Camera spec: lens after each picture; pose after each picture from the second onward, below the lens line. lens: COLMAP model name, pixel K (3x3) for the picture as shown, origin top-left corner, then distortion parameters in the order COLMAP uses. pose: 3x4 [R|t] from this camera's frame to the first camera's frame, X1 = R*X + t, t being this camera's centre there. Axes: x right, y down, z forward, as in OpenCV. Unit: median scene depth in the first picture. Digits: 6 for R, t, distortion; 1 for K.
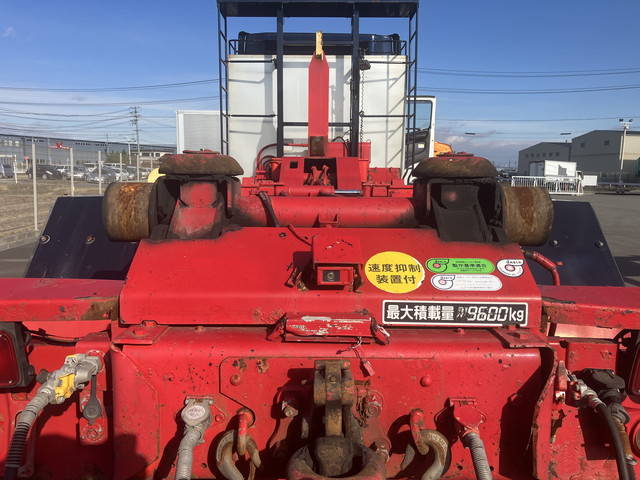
lens RADIAL K [[523.7, 0, 319.5], [0, 523.7, 228.2], [0, 0, 1]] dist [0.059302, -0.010256]
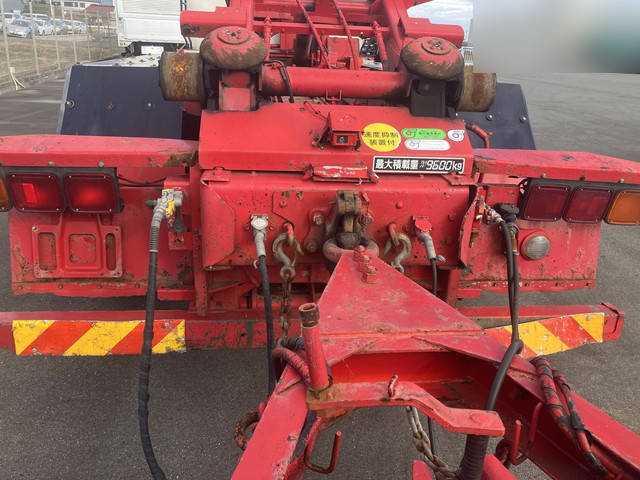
lens RADIAL K [[523.7, 0, 319.5], [0, 523.7, 228.2], [0, 0, 1]] dist [0.059302, -0.010256]
pose [[0.994995, -0.003847, 0.099854, -0.187967], [-0.020555, 0.970010, 0.242196, -0.025222], [-0.097792, -0.243036, 0.965075, -0.505081]]
